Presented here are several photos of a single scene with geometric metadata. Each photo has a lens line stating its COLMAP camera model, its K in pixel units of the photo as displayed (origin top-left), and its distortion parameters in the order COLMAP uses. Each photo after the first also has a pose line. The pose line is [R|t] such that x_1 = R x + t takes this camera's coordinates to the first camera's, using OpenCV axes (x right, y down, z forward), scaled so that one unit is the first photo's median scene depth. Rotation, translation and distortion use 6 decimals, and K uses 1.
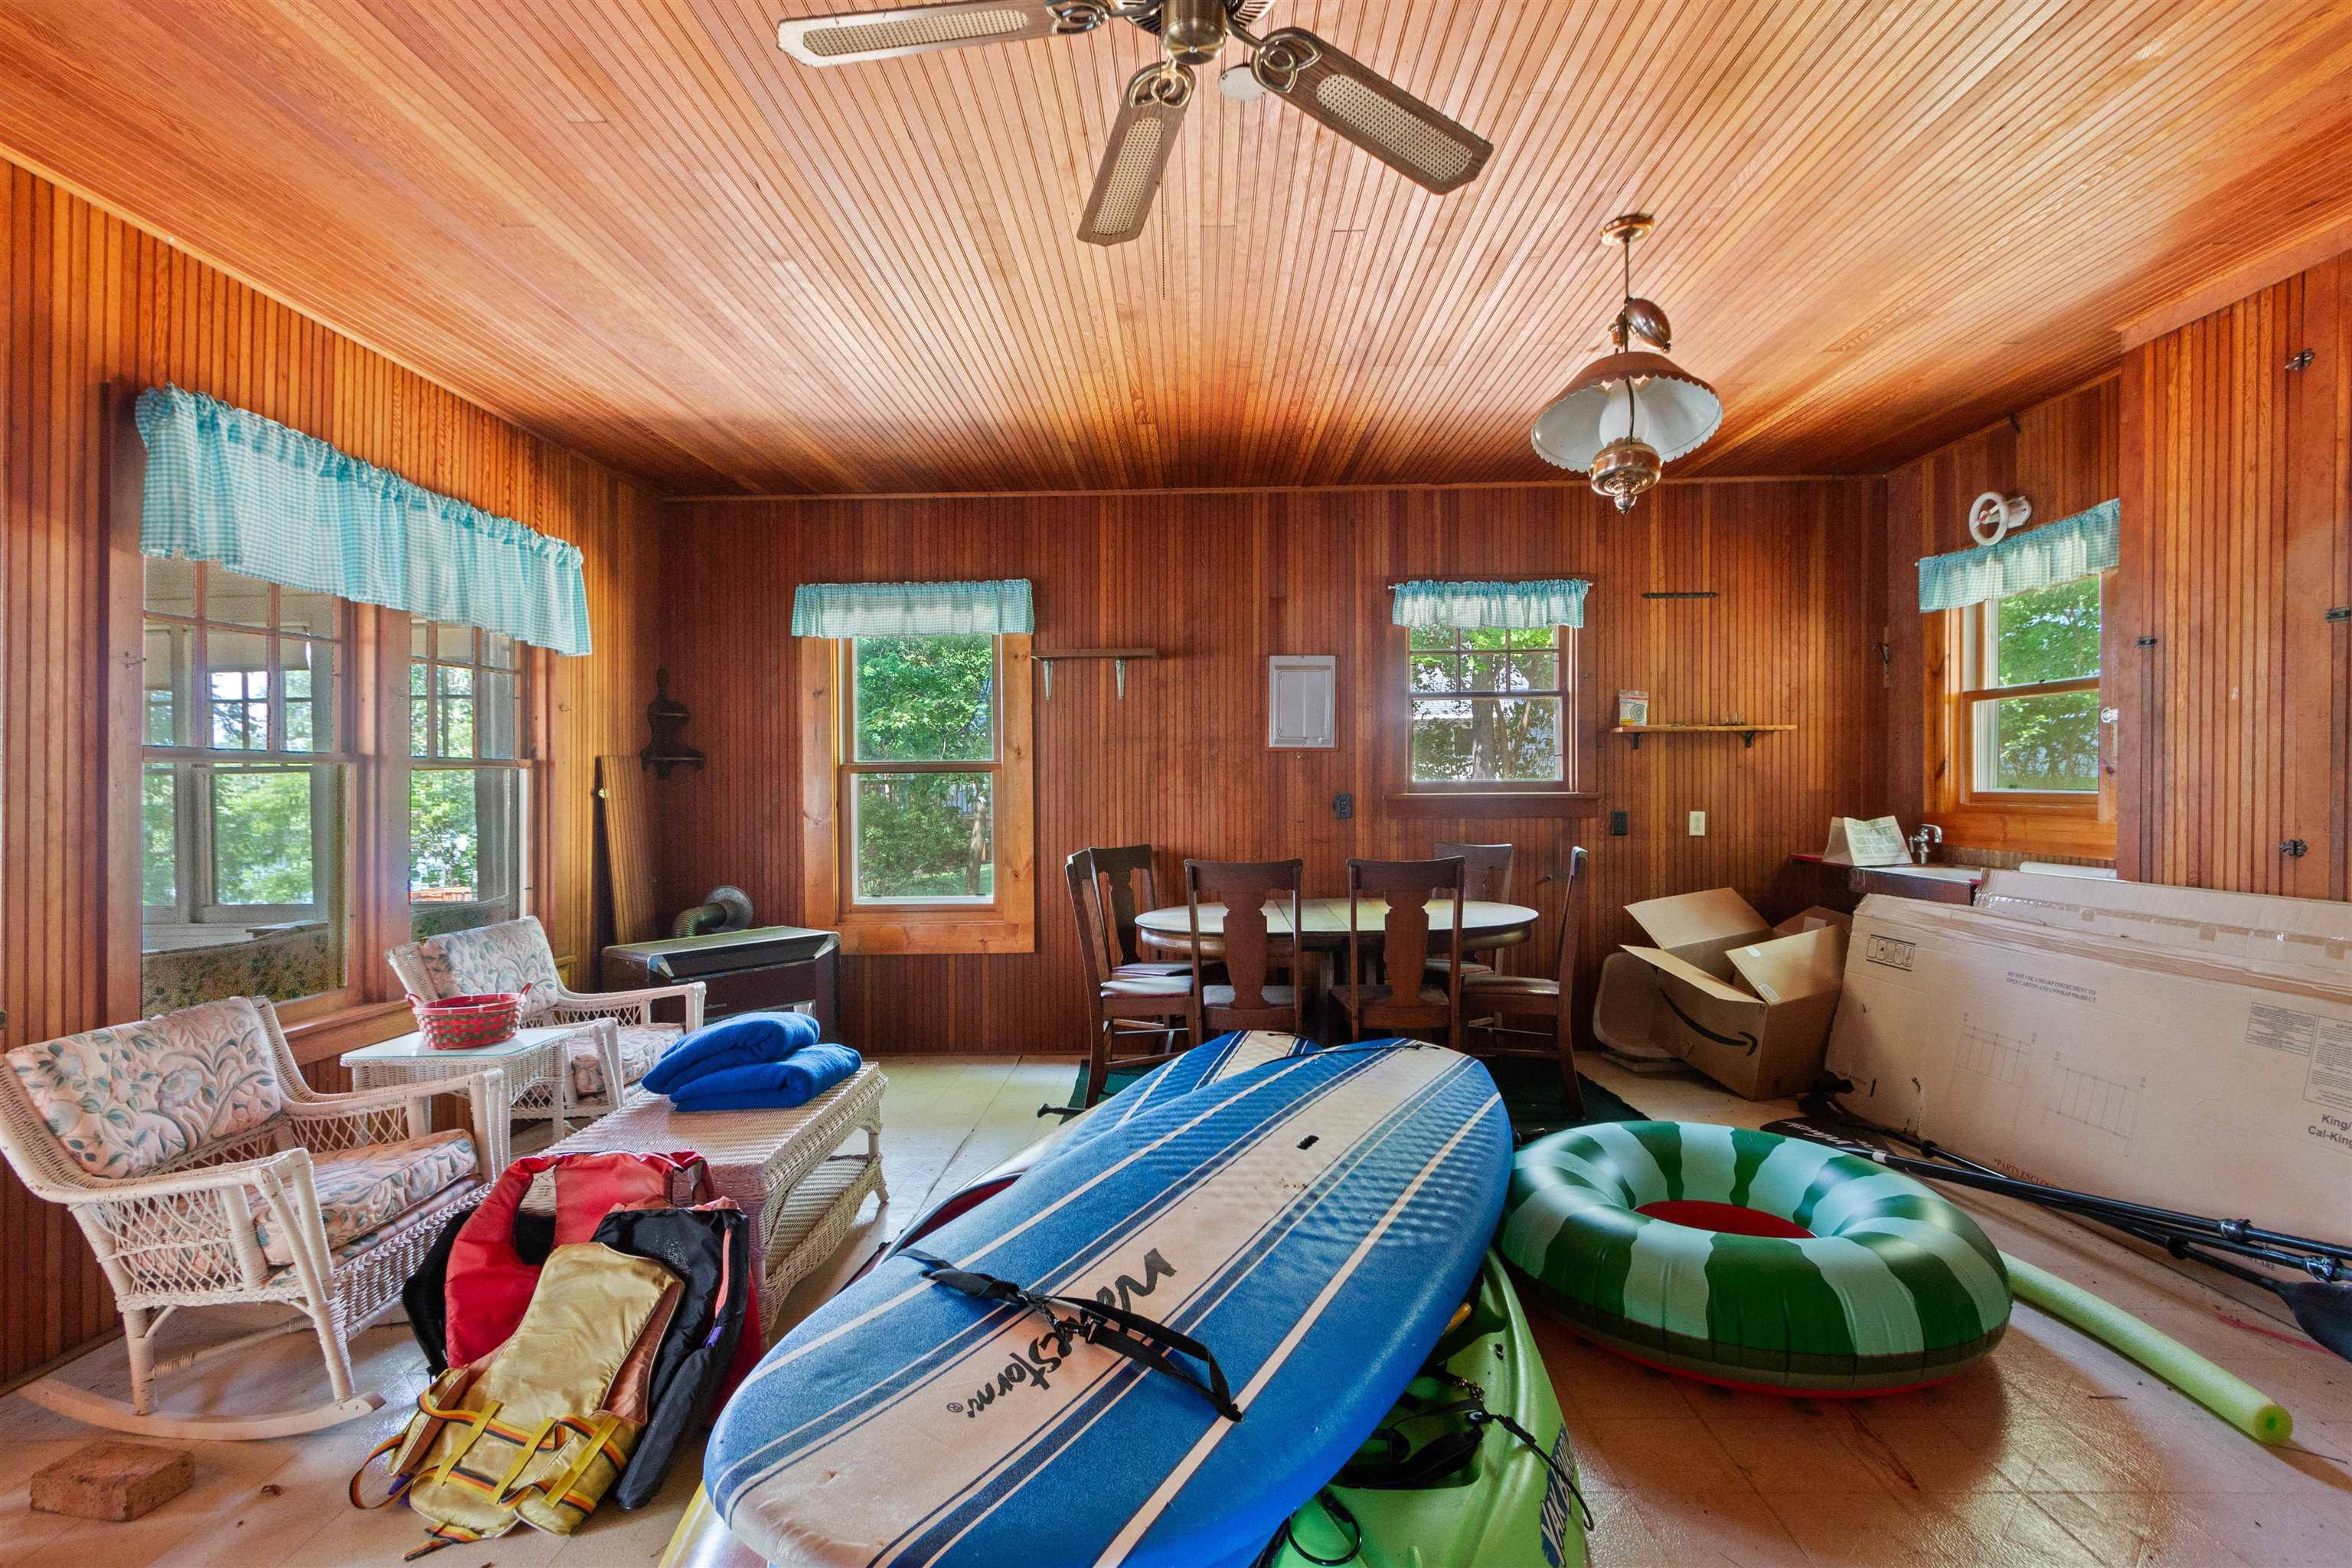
lens RADIAL K [[1115.4, 0, 1165.9], [0, 1115.4, 783.5], [0, 0, 1]] dist [0.005528, -0.000928]
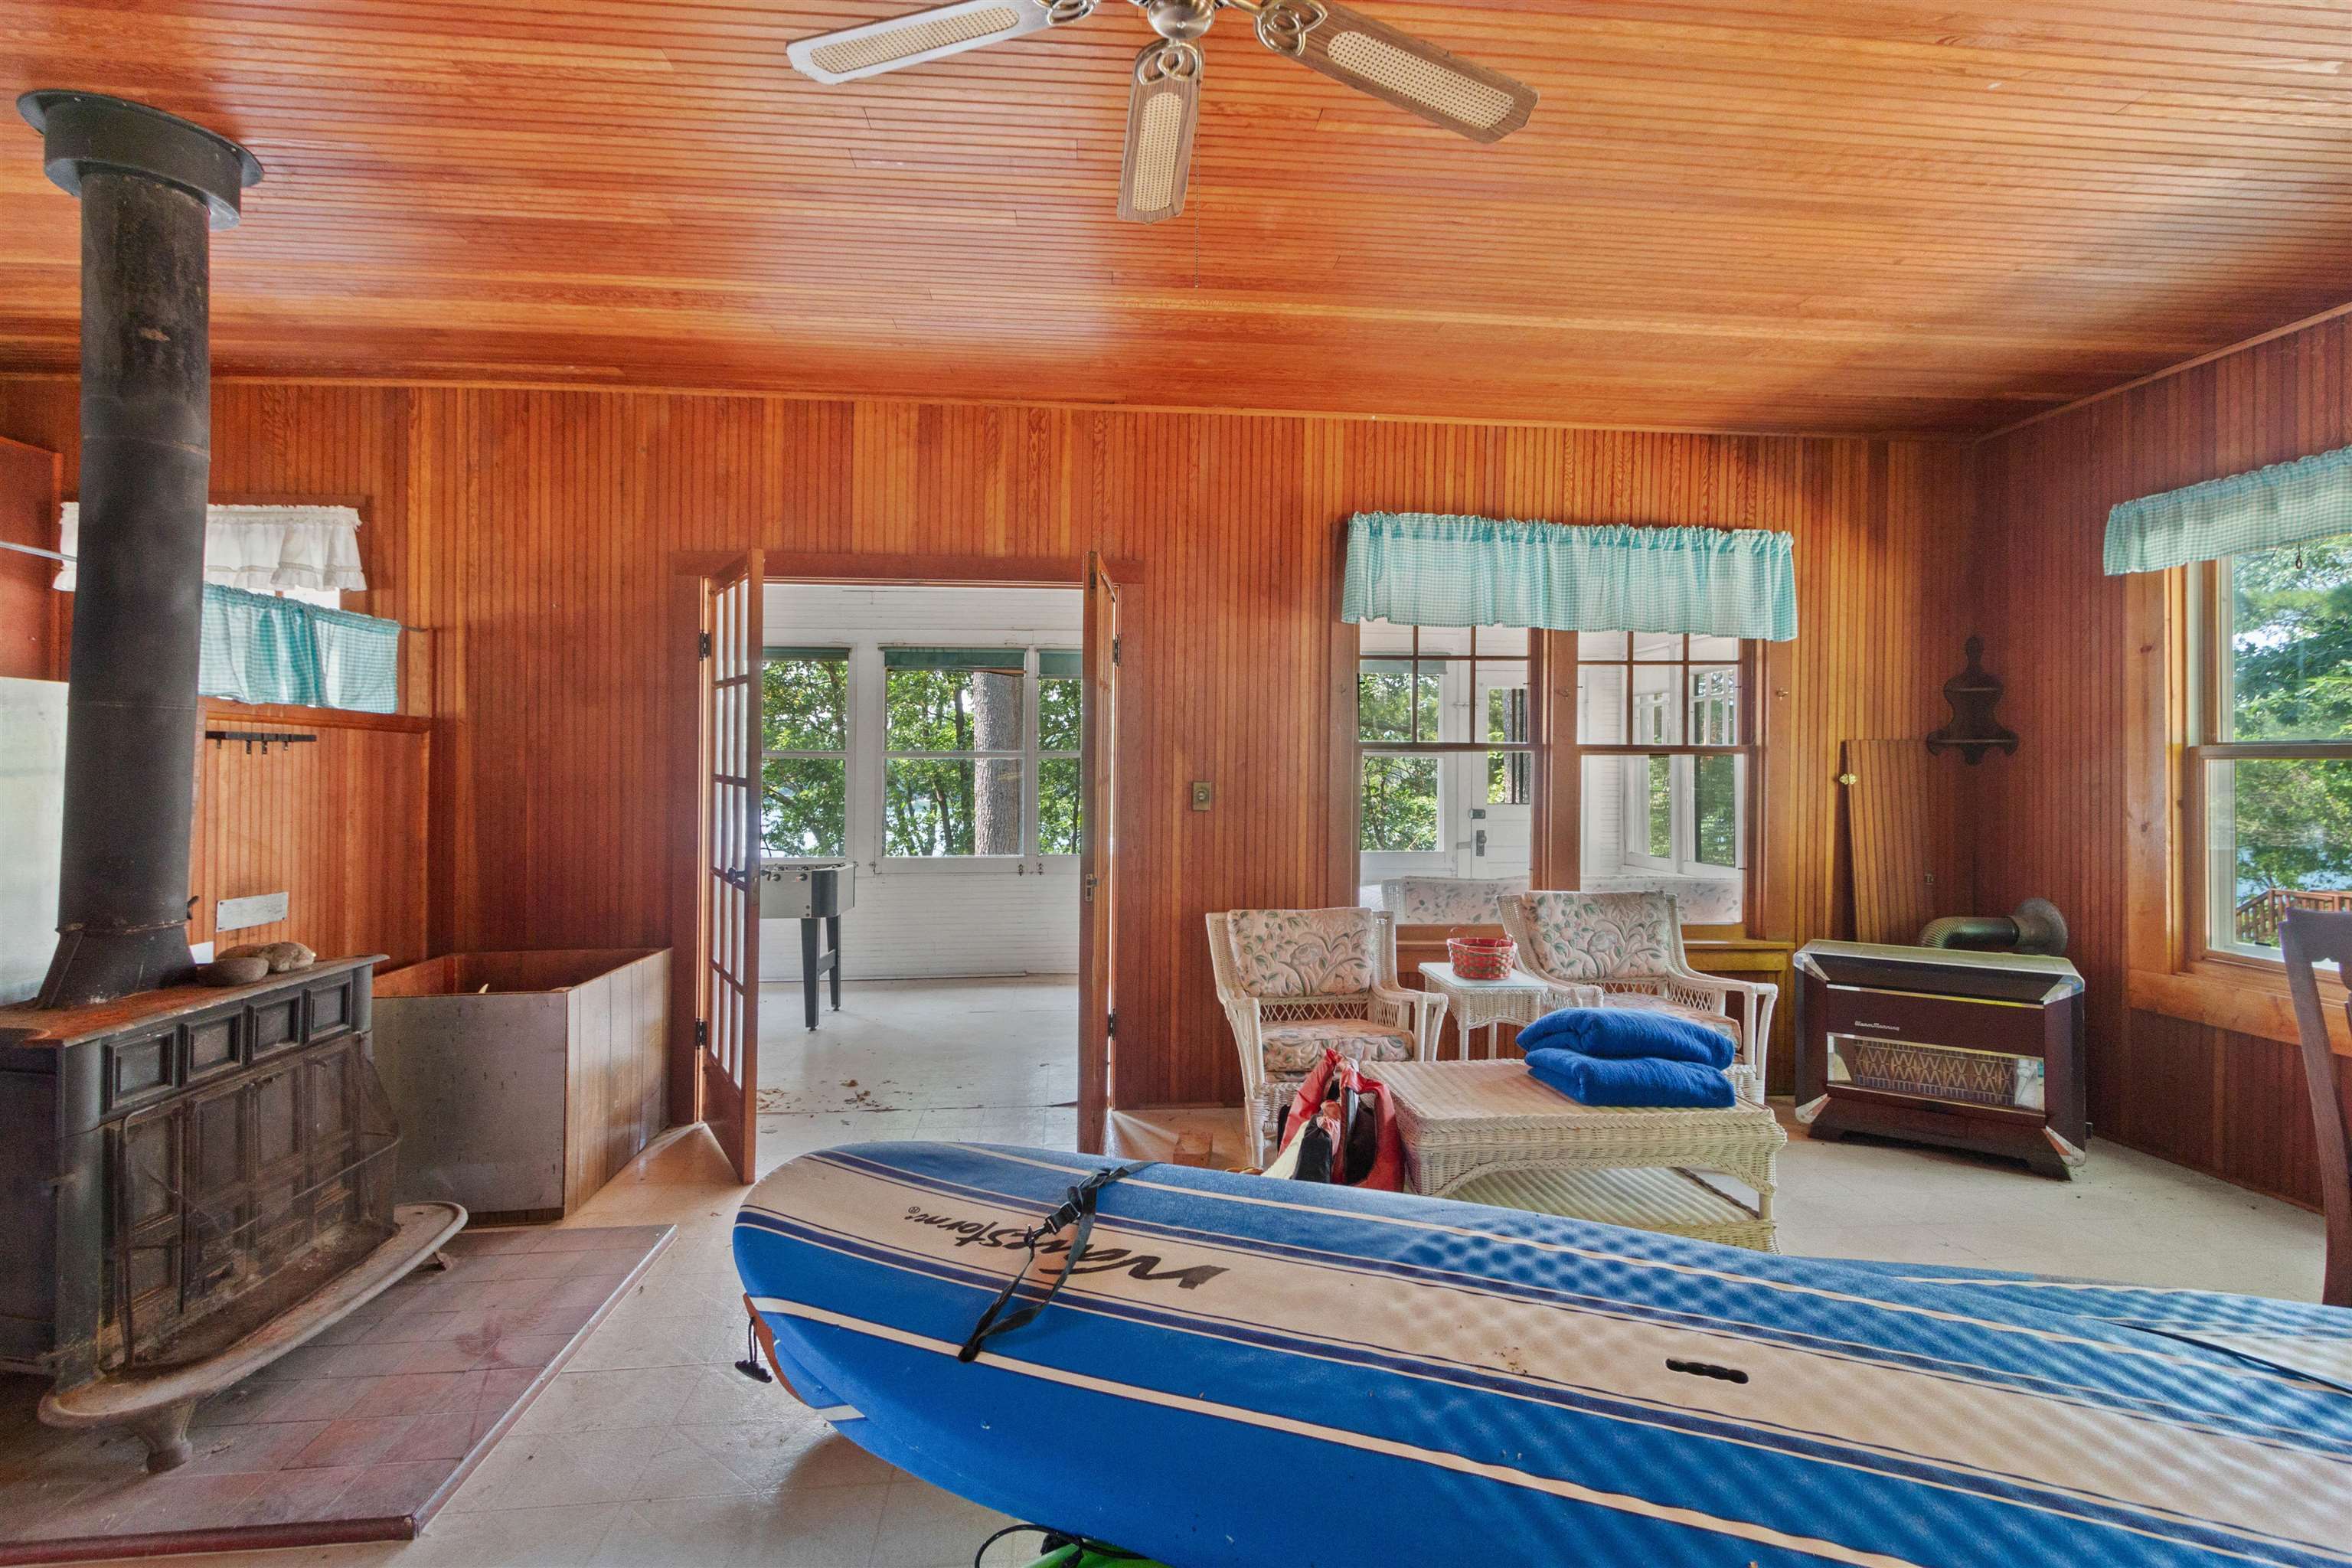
lens RADIAL K [[1115.4, 0, 1207.0], [0, 1115.4, 751.1], [0, 0, 1]] dist [0.005528, -0.000928]
pose [[0.134955, -0.001661, -0.990850, 0.605541], [-0.006896, 0.999973, -0.002615, -0.015104], [0.990828, 0.007186, 0.134940, 0.551946]]
